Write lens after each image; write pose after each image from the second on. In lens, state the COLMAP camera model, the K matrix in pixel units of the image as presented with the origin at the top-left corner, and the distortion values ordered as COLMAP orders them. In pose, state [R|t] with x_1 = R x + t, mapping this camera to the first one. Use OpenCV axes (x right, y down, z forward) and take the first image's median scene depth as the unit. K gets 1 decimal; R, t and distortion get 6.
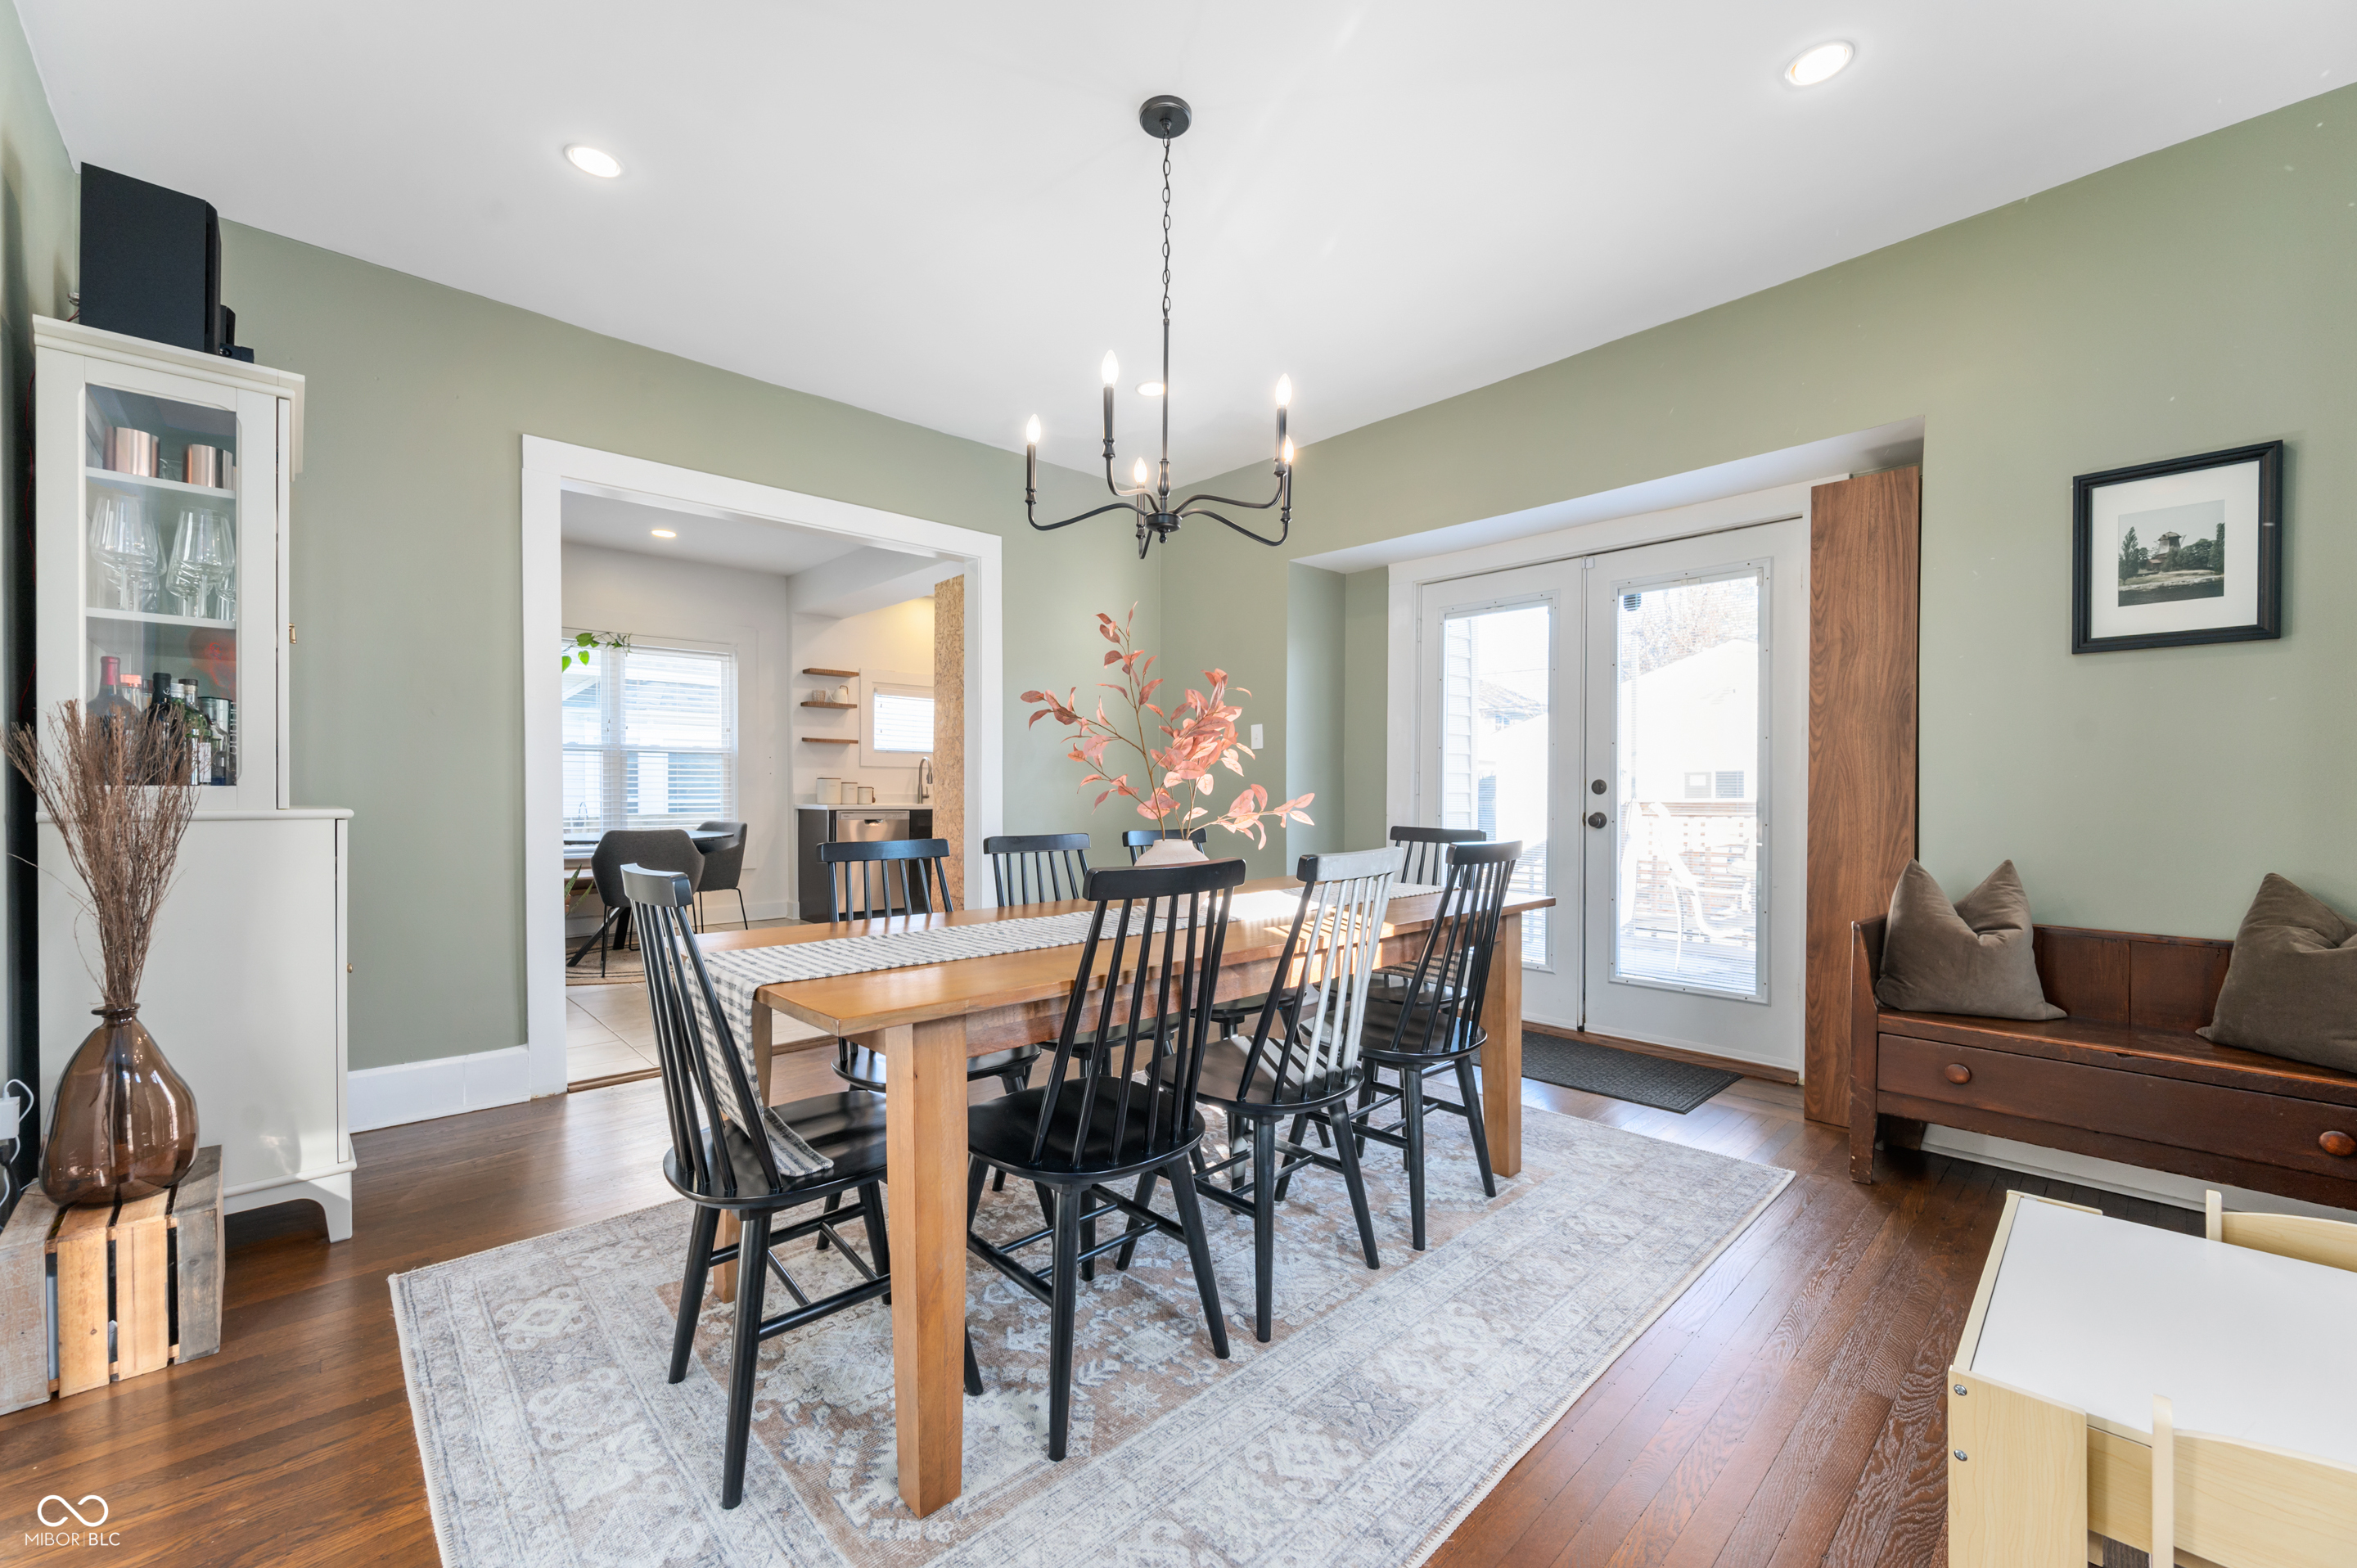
lens RADIAL K [[933.9, 0, 1164.9], [0, 933.9, 792.5], [0, 0, 1]] dist [-0.000781, -0.000081]
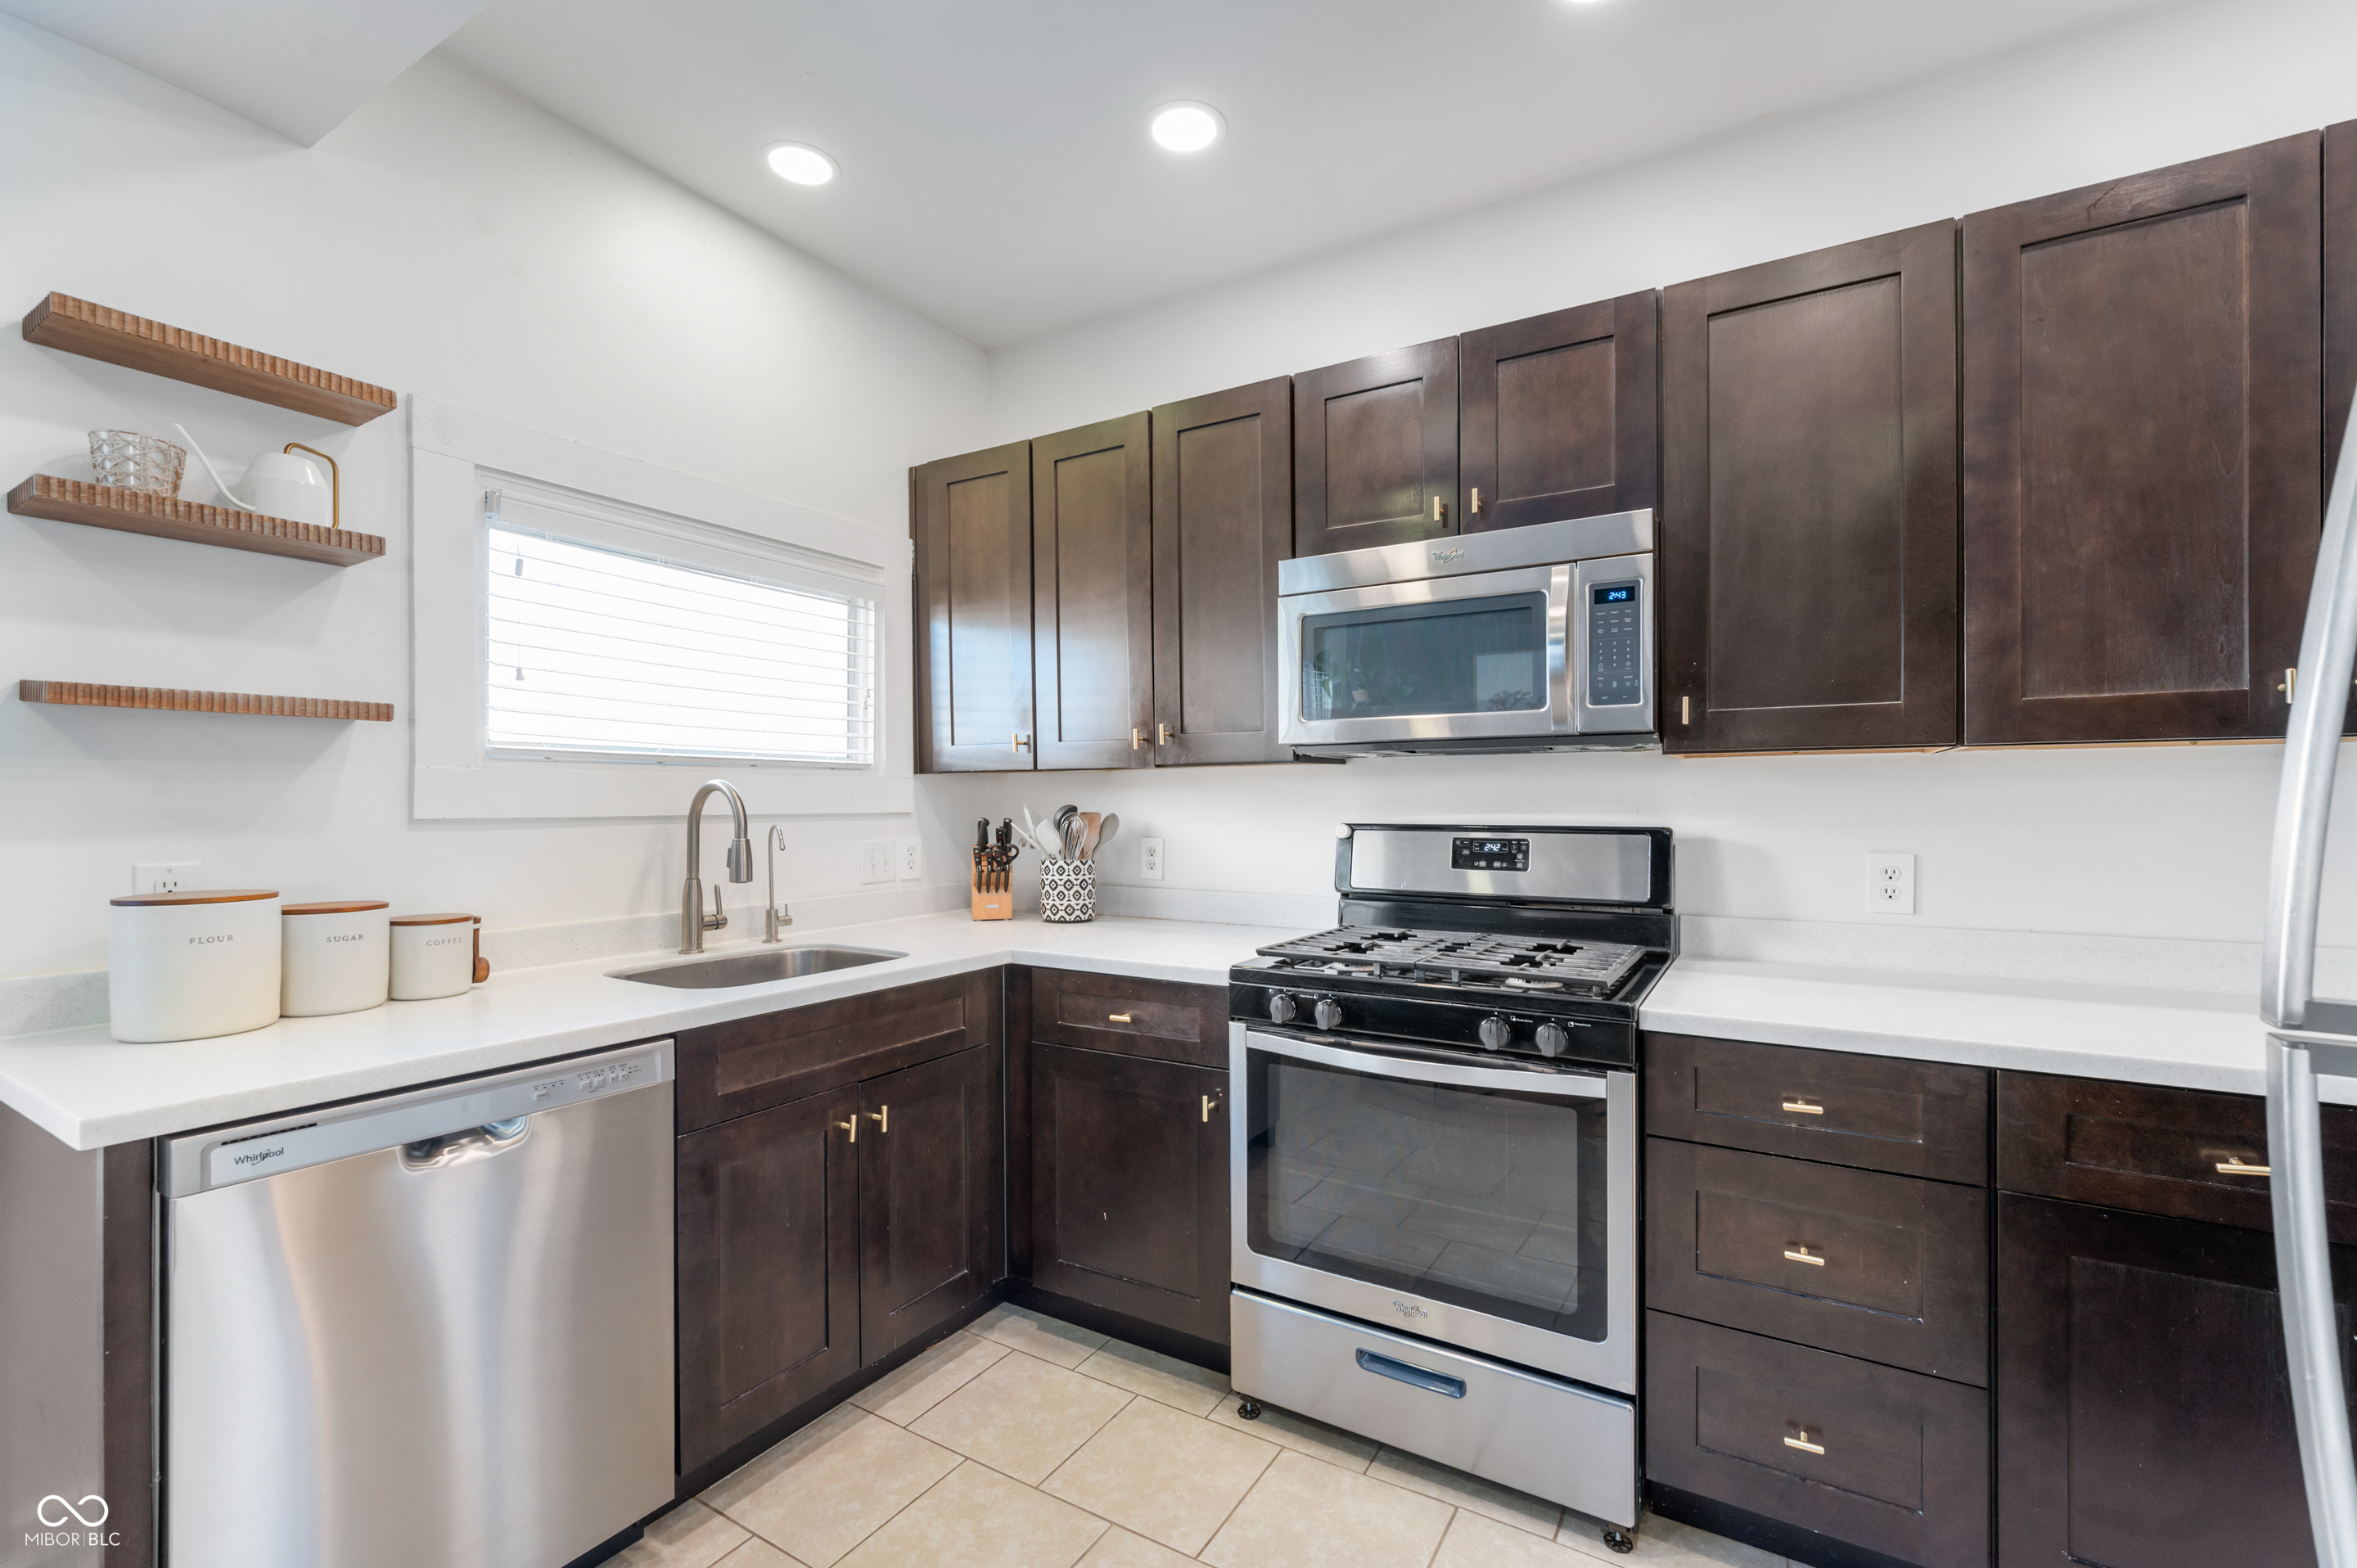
lens RADIAL K [[1017.0, 0, 1177.6], [0, 1017.0, 783.3], [0, 0, 1]] dist [-0.001352, -0.000003]
pose [[0.966950, -0.008123, 0.254837, -0.212606], [0.011876, 0.999842, -0.013191, -0.032426], [-0.254690, 0.015781, 0.966894, 0.724684]]
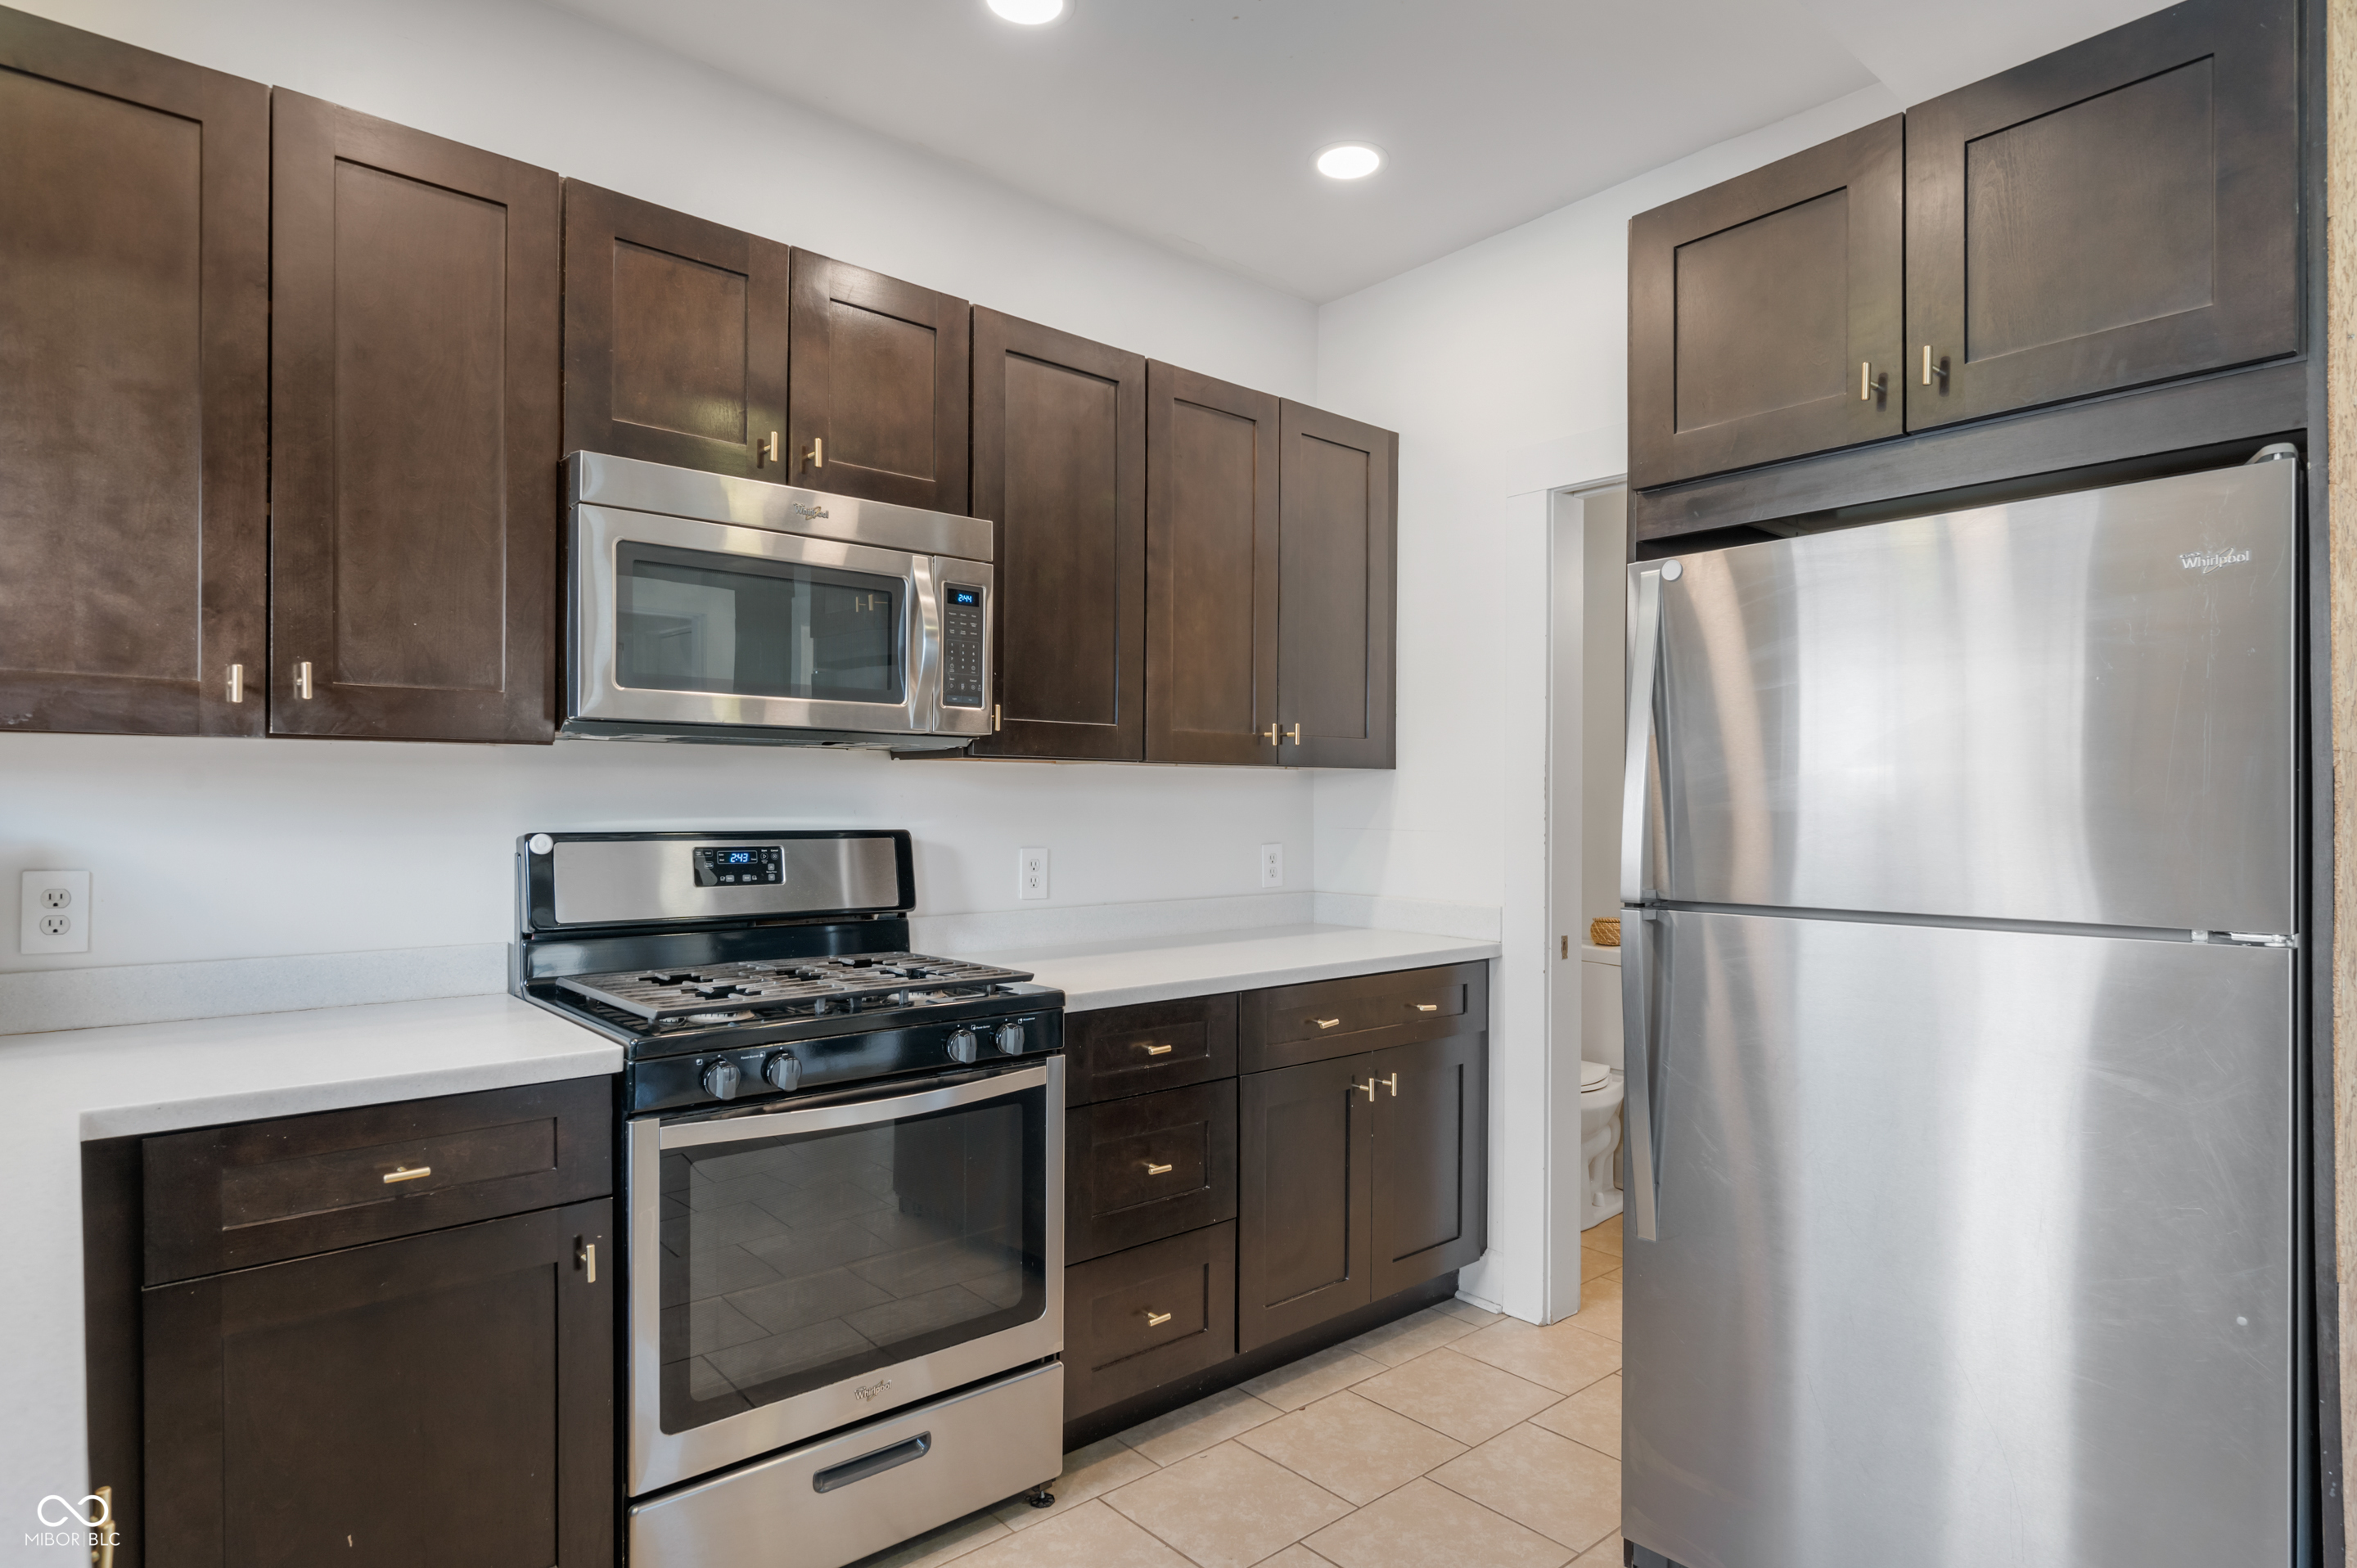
lens RADIAL K [[1265.4, 0, 1171.9], [0, 1265.4, 799.8], [0, 0, 1]] dist [0.000948, -0.000813]
pose [[0.053788, -0.007910, 0.998521, -0.361358], [-0.004864, 0.999955, 0.008183, -0.033841], [-0.998541, -0.005297, 0.053747, 0.878312]]
